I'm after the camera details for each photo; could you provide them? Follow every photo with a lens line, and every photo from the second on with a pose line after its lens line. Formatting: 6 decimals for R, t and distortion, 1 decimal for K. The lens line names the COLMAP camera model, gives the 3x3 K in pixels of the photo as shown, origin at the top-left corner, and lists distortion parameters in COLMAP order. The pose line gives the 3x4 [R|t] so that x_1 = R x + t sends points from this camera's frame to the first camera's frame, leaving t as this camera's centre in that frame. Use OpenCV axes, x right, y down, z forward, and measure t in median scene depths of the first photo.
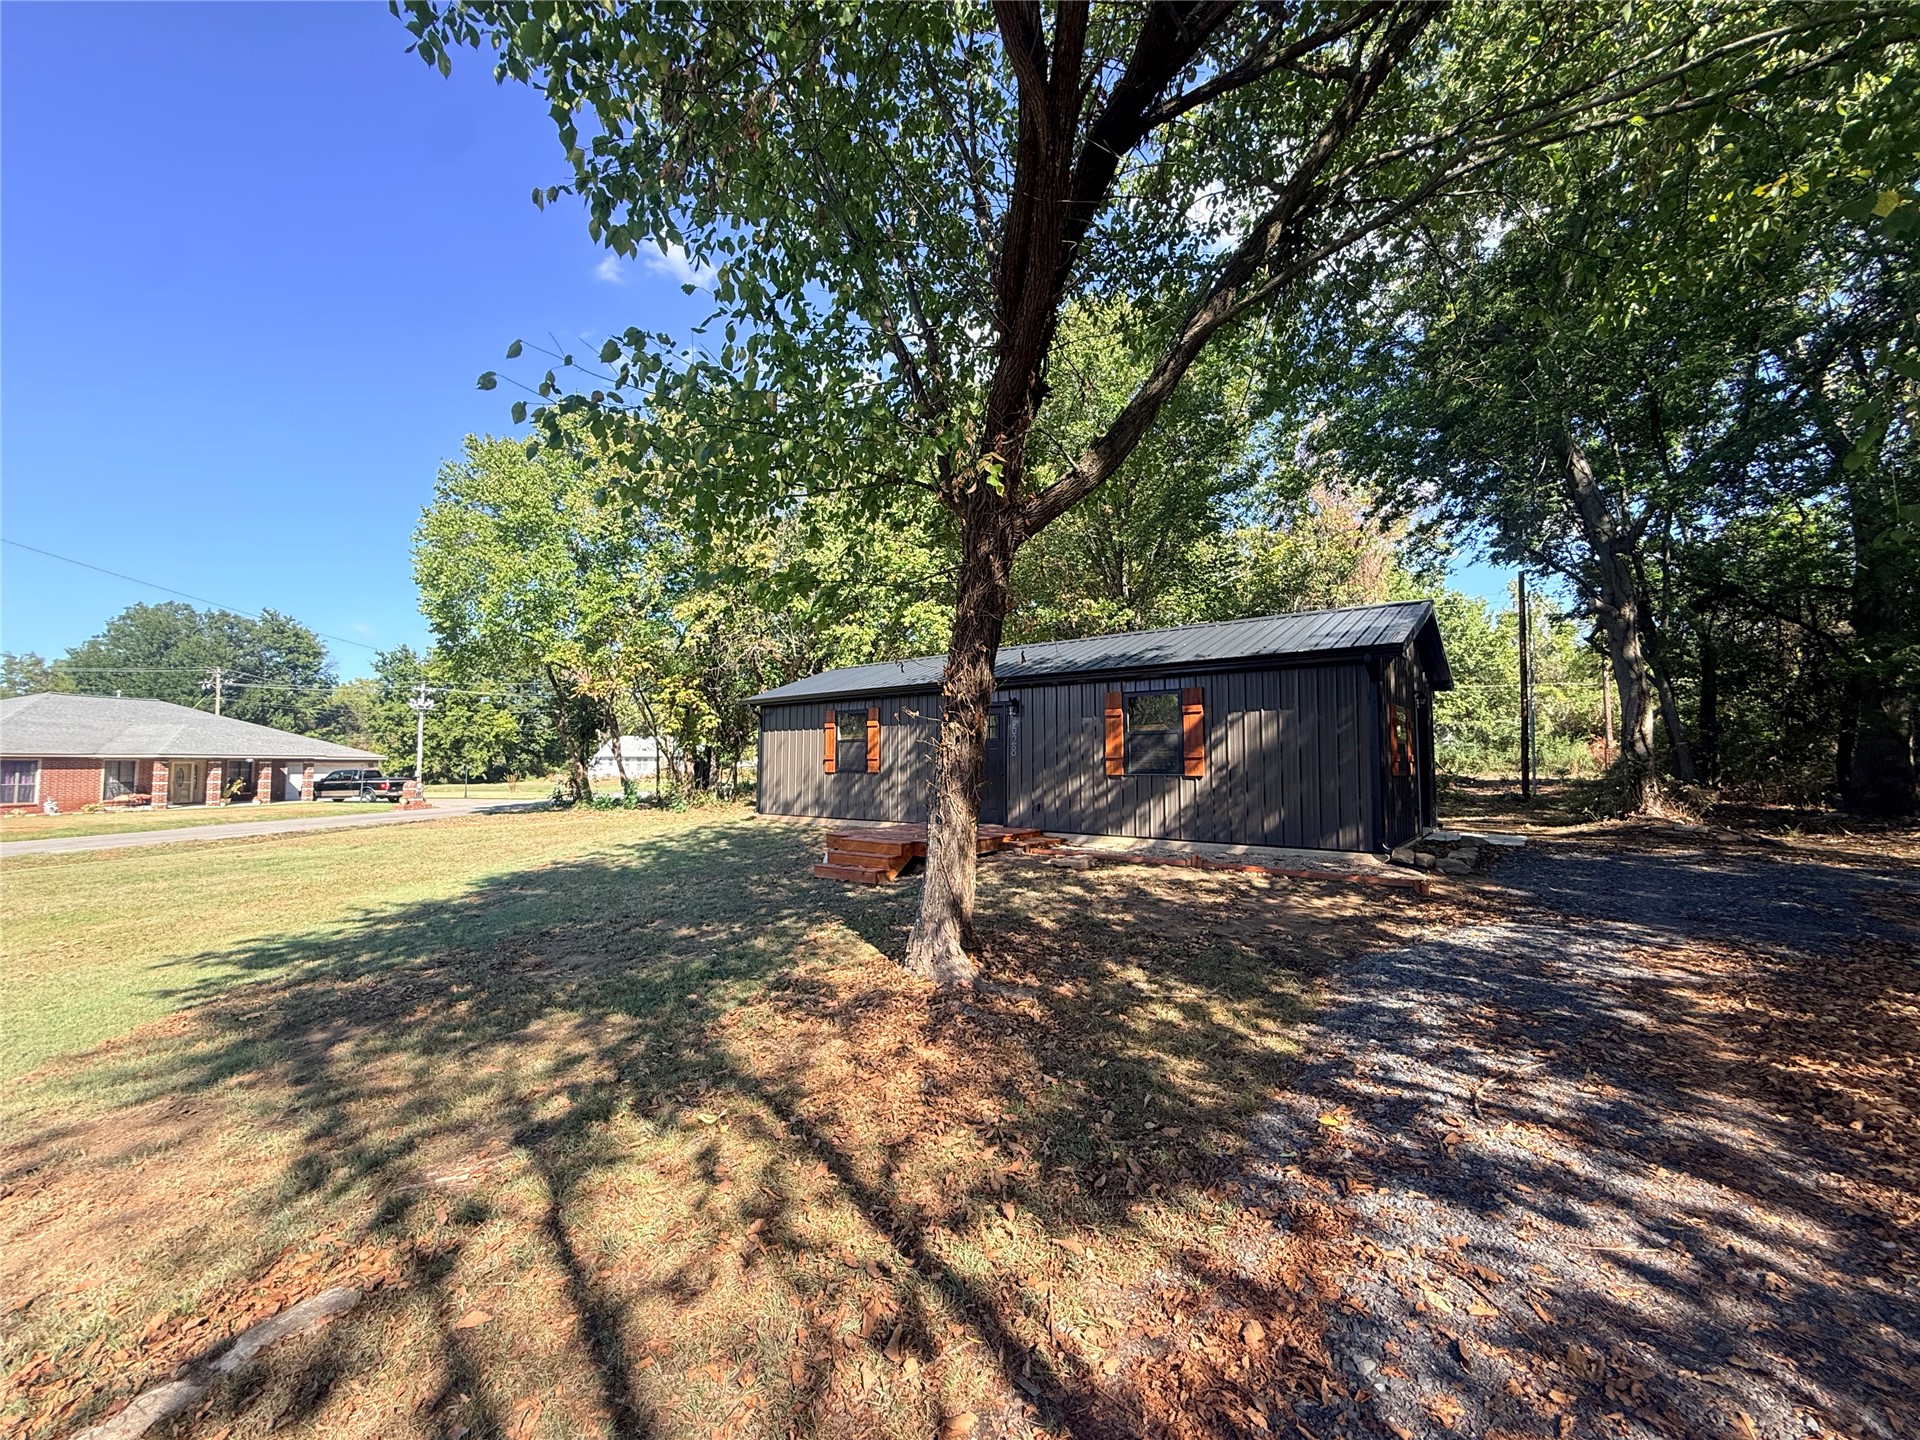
lens RADIAL K [[763.3, 0, 959.7], [0, 763.3, 721.5], [0, 0, 1]] dist [-0.000087, 0.000072]
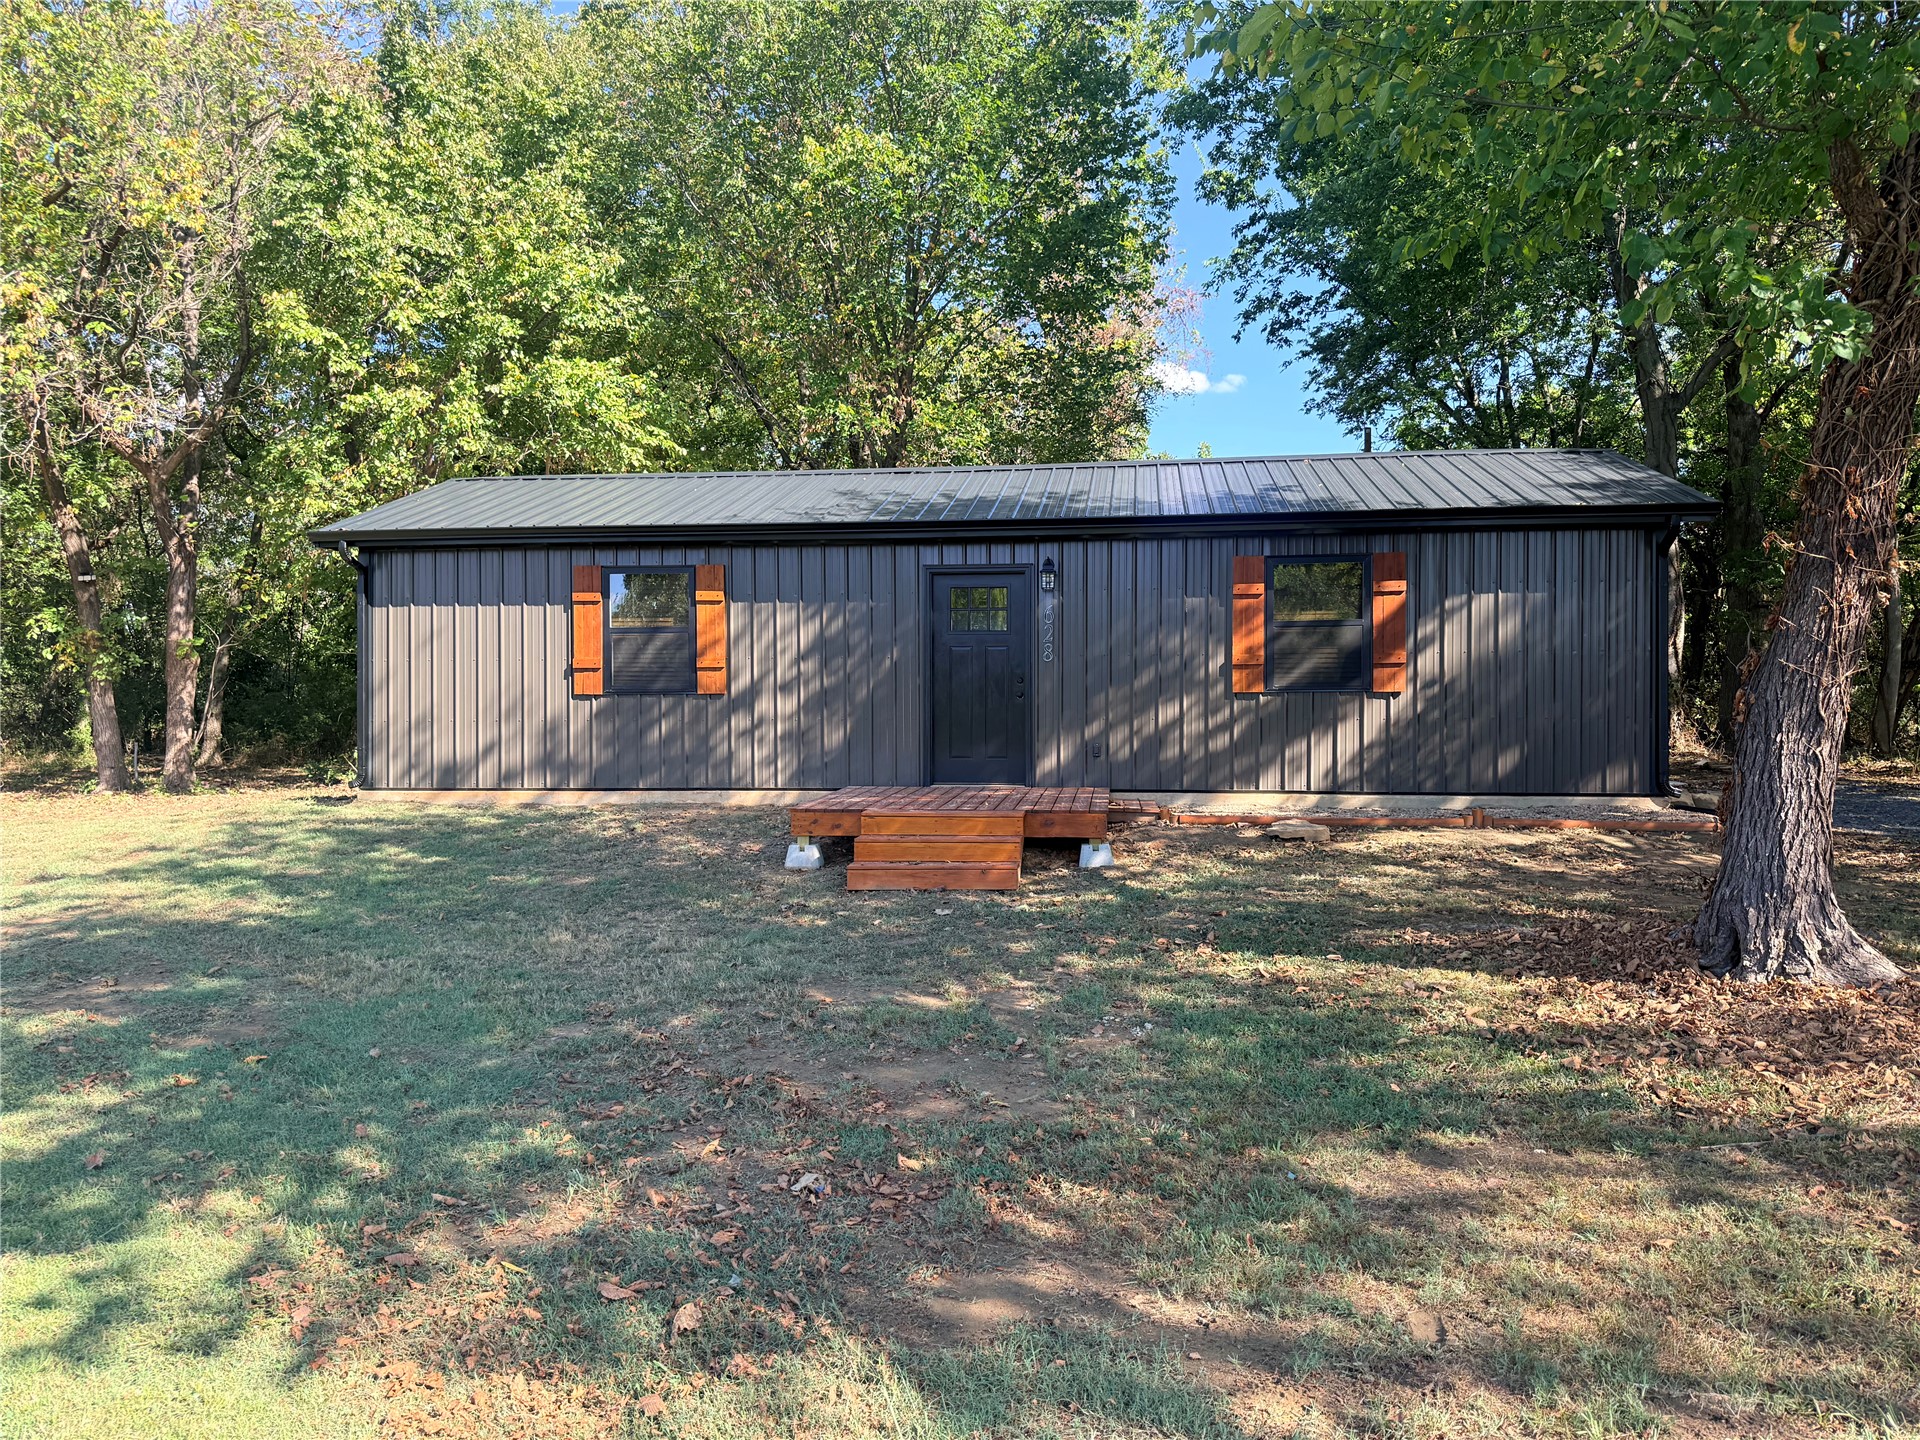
lens RADIAL K [[1343.8, 0, 971.9], [0, 1343.8, 718.9], [0, 0, 1]] dist [0.075570, -0.101372]
pose [[0.853914, -0.004946, 0.520390, -0.536900], [-0.027292, 0.998153, 0.054269, 0.037718], [-0.519698, -0.060544, 0.852202, 0.201665]]
